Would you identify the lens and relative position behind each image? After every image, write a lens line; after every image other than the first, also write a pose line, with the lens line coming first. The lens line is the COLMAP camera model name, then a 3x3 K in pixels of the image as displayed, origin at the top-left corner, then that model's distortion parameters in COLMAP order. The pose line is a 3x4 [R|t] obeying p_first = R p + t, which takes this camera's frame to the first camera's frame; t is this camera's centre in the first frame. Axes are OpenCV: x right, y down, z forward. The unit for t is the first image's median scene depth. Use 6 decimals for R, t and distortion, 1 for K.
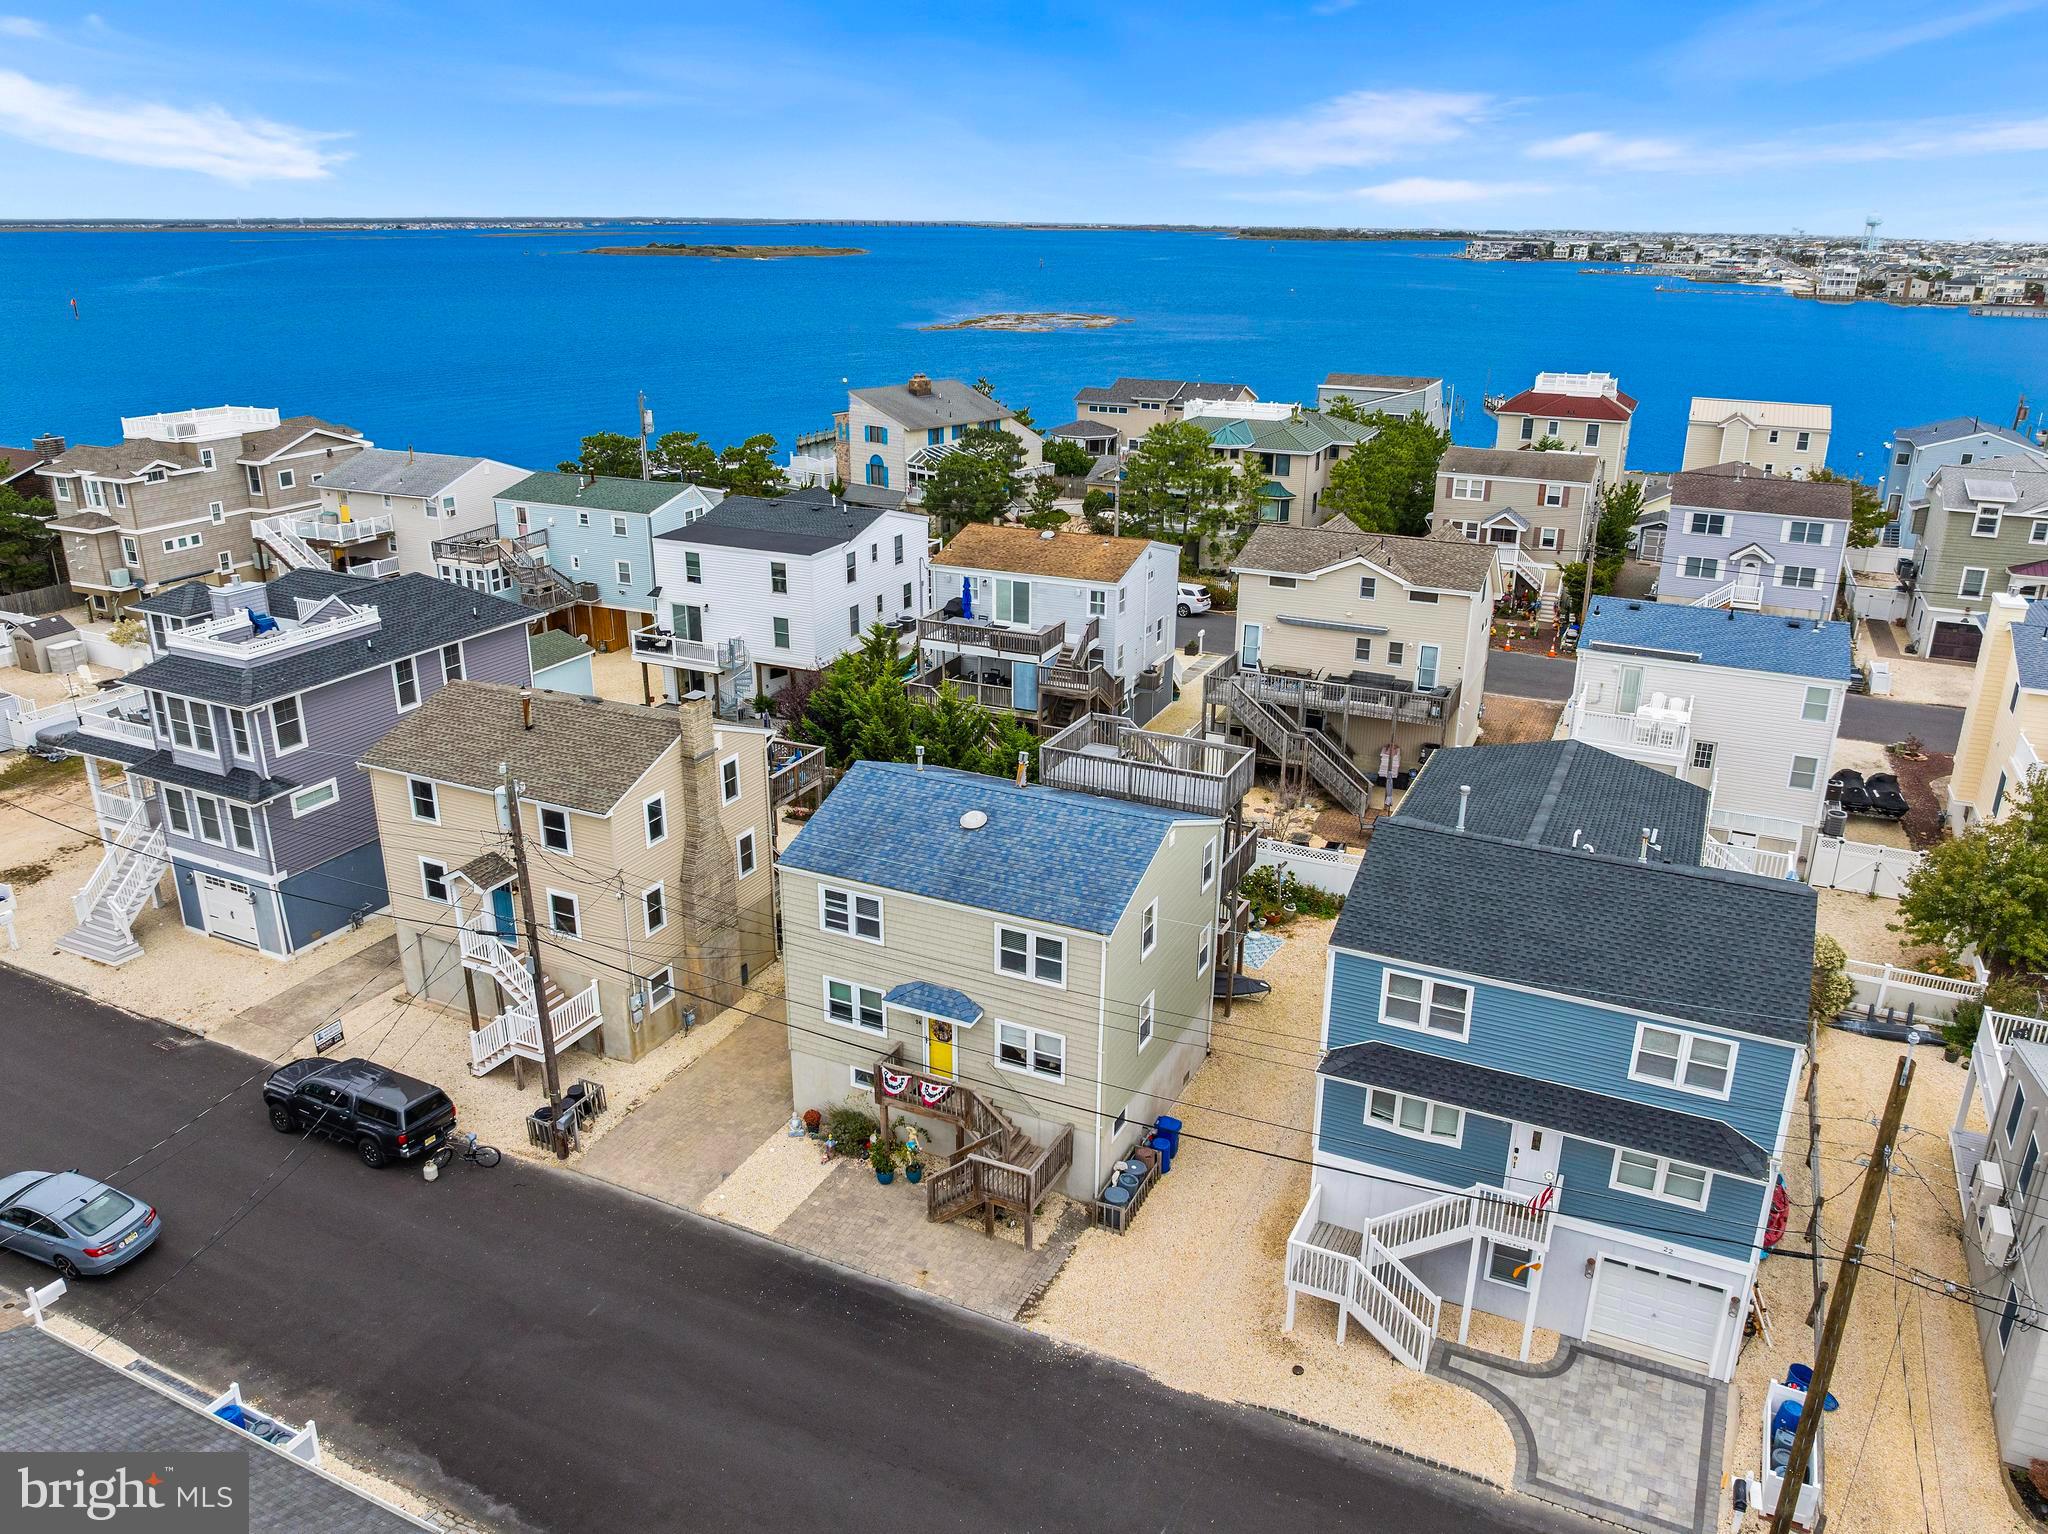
lens RADIAL K [[1448.8, 0, 1044.4], [0, 1448.8, 762.5], [0, 0, 1]] dist [-0.035823, -0.006335]
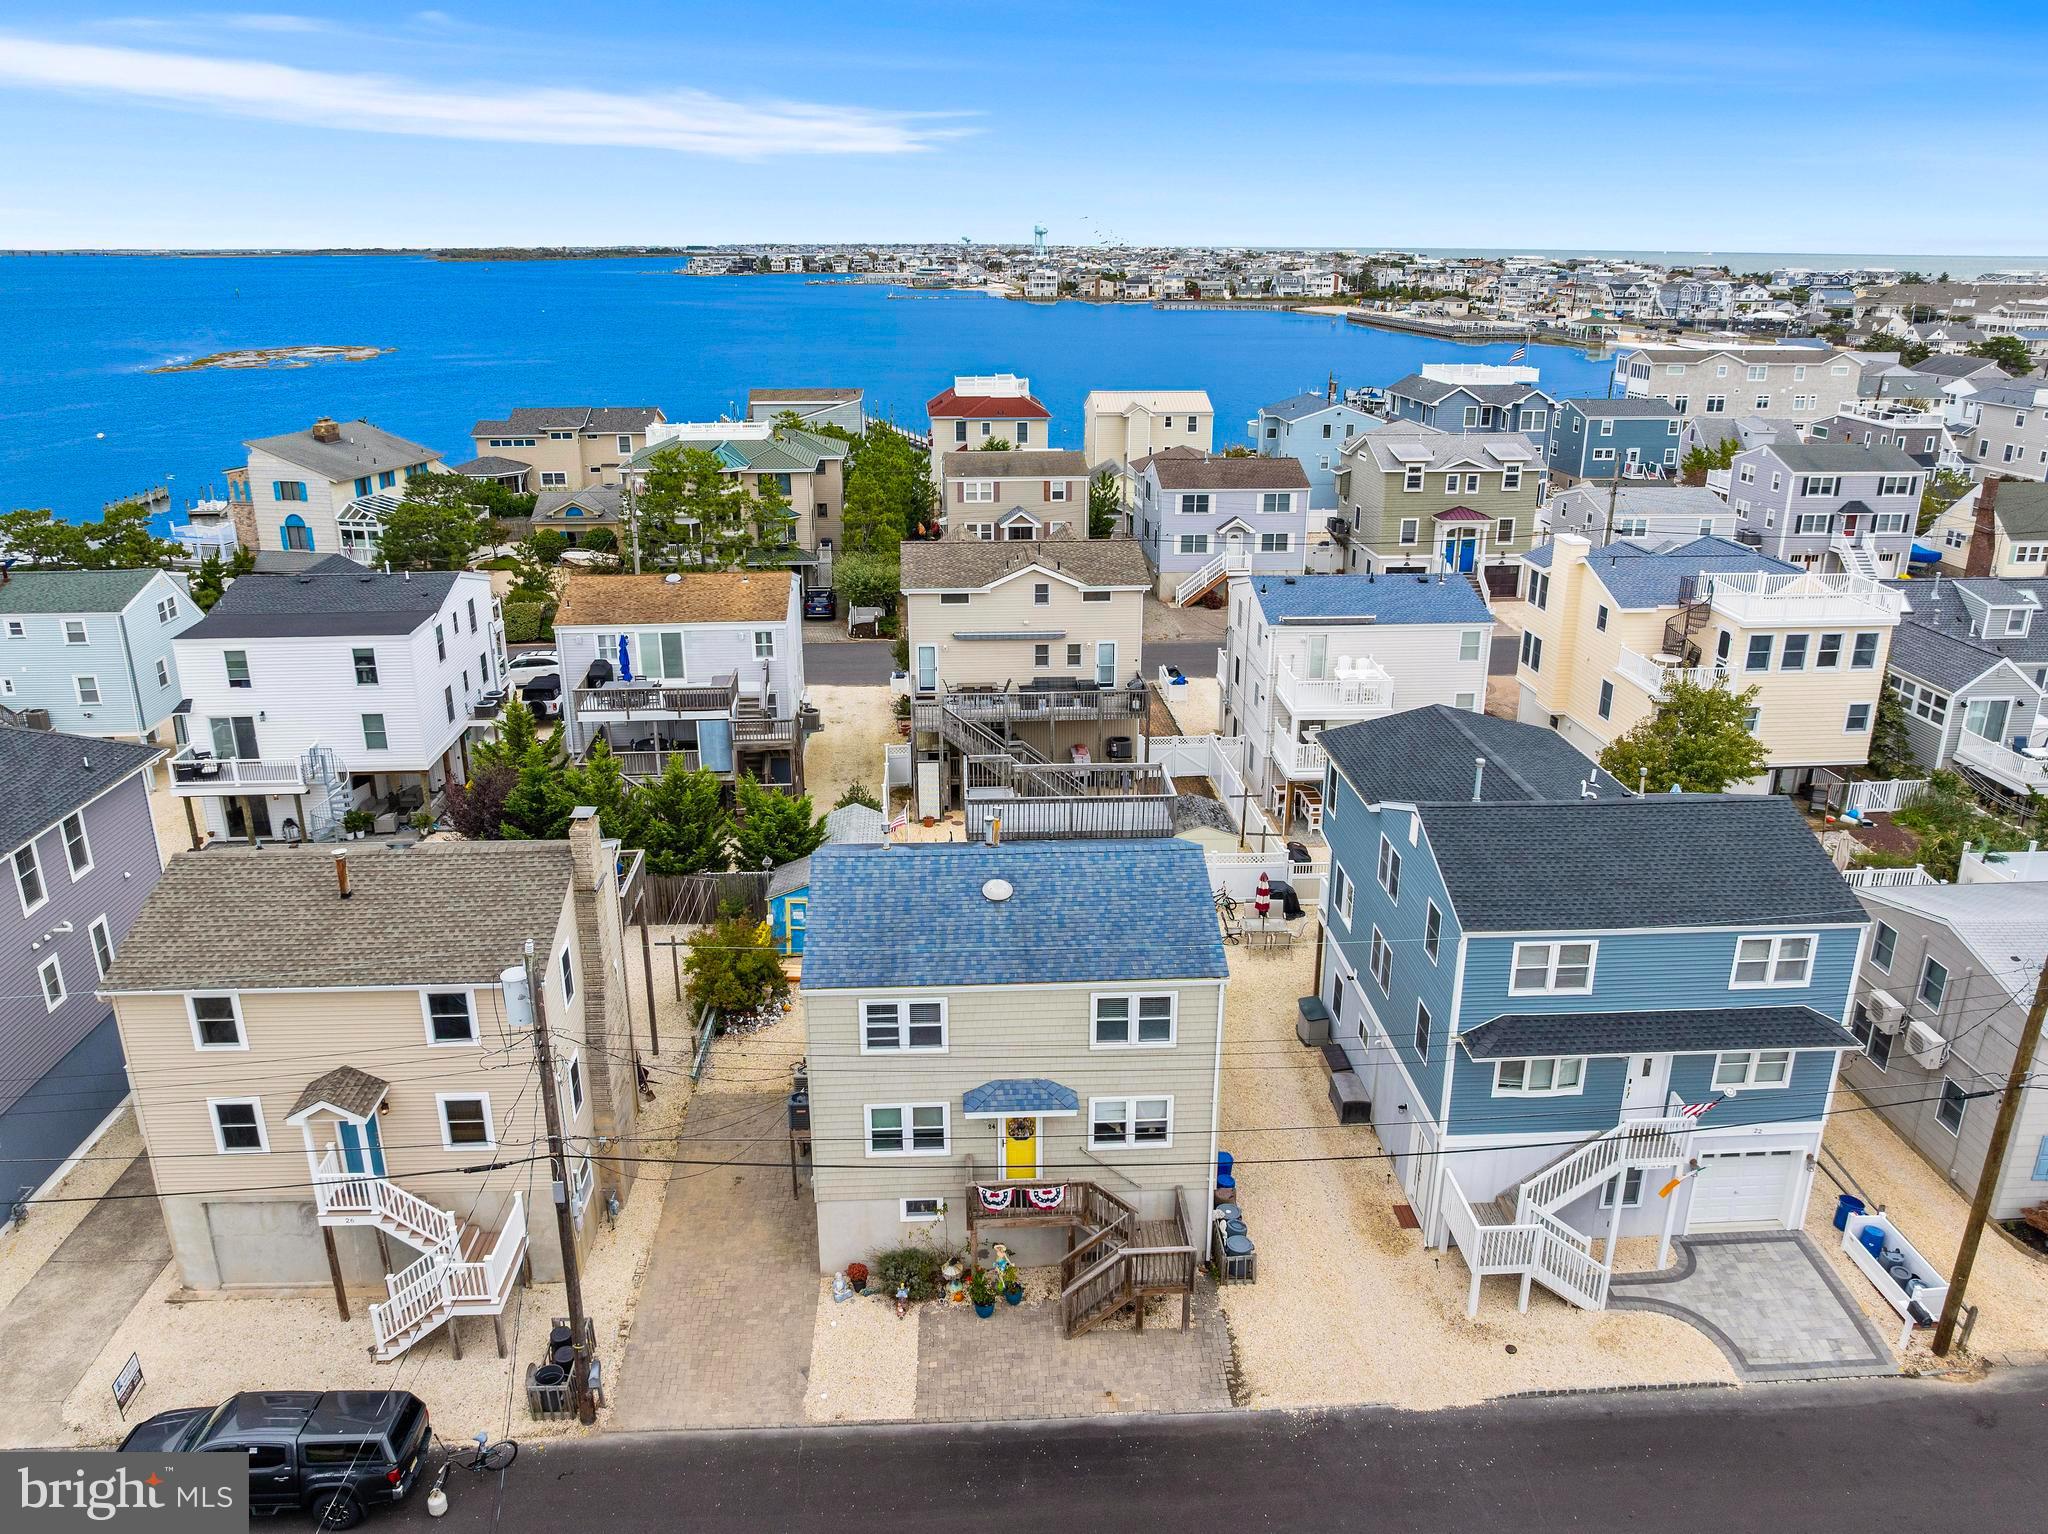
lens RADIAL K [[1448.8, 0, 1024.7], [0, 1448.8, 768.8], [0, 0, 1]] dist [-0.035823, -0.006335]
pose [[0.880489, -0.167707, 0.443412, -0.325155], [0.170703, 0.984753, 0.033484, -0.047677], [-0.442266, 0.046210, 0.895692, 0.143845]]
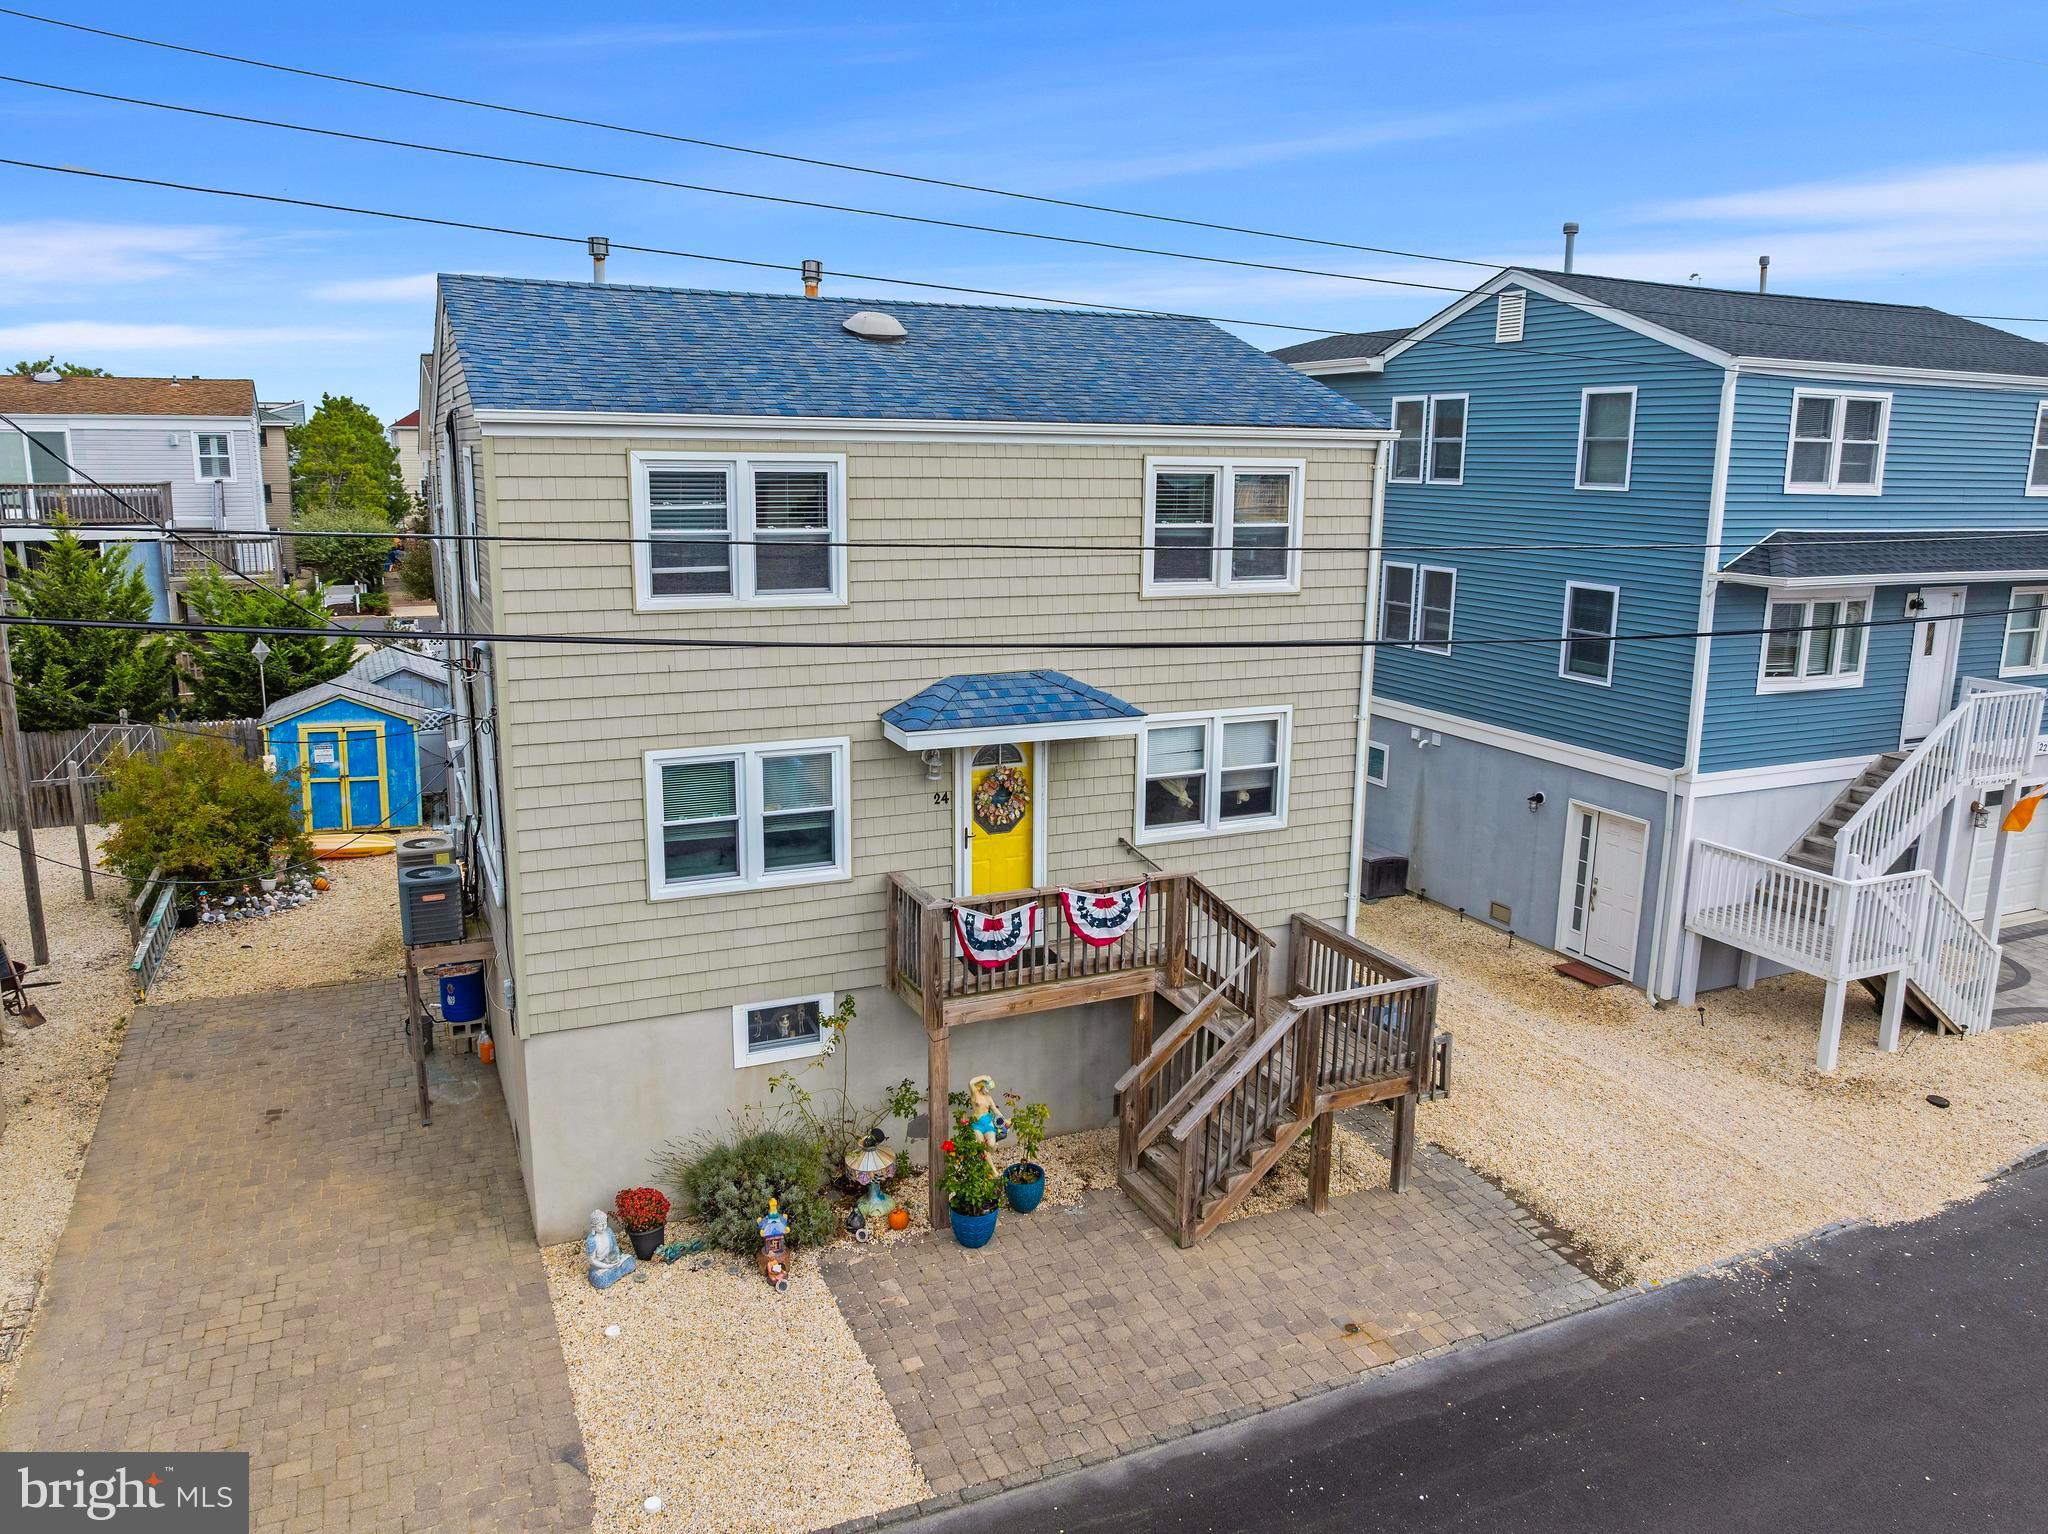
lens RADIAL K [[1448.8, 0, 1026.2], [0, 1448.8, 754.7], [0, 0, 1]] dist [-0.035823, -0.006335]
pose [[0.644489, -0.156516, 0.748423, -0.276046], [0.256565, 0.966343, -0.018847, 0.138731], [-0.720284, 0.204166, 0.662954, 0.553648]]
